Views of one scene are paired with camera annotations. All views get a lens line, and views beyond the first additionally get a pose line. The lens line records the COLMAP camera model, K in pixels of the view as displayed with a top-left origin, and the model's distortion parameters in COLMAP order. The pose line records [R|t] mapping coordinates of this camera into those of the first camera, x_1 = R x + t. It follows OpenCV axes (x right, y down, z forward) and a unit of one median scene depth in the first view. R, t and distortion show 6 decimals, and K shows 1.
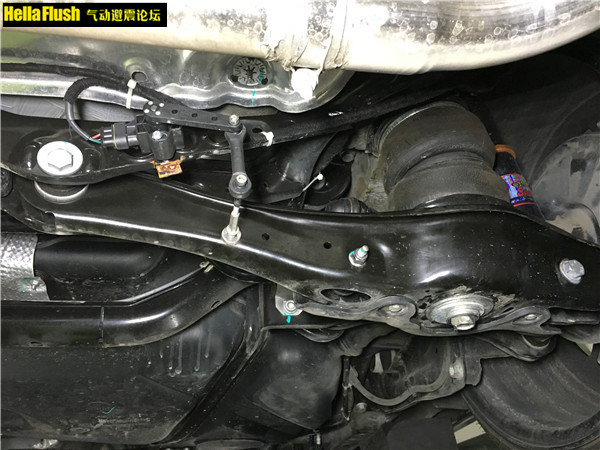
lens RADIAL K [[509.1, 0, 300.0], [0, 509.1, 225.0], [0, 0, 1]] dist [0.082809, -0.133631]
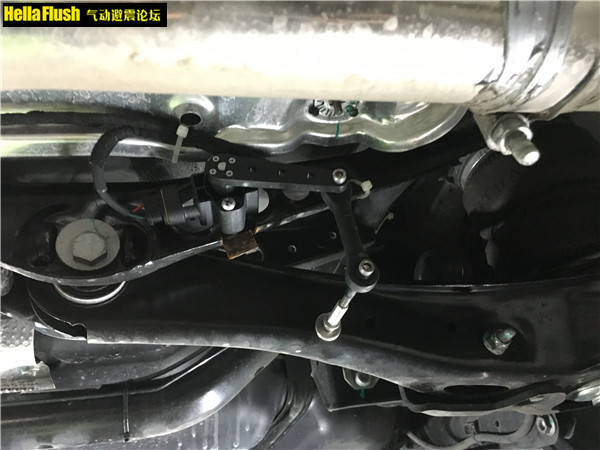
lens RADIAL K [[509.1, 0, 300.0], [0, 509.1, 225.0], [0, 0, 1]] dist [0.082809, -0.133631]
pose [[0.996051, -0.073022, 0.050501, -0.195545], [0.072887, 0.997330, 0.004513, -0.127170], [-0.050695, -0.000814, 0.998714, 0.268254]]
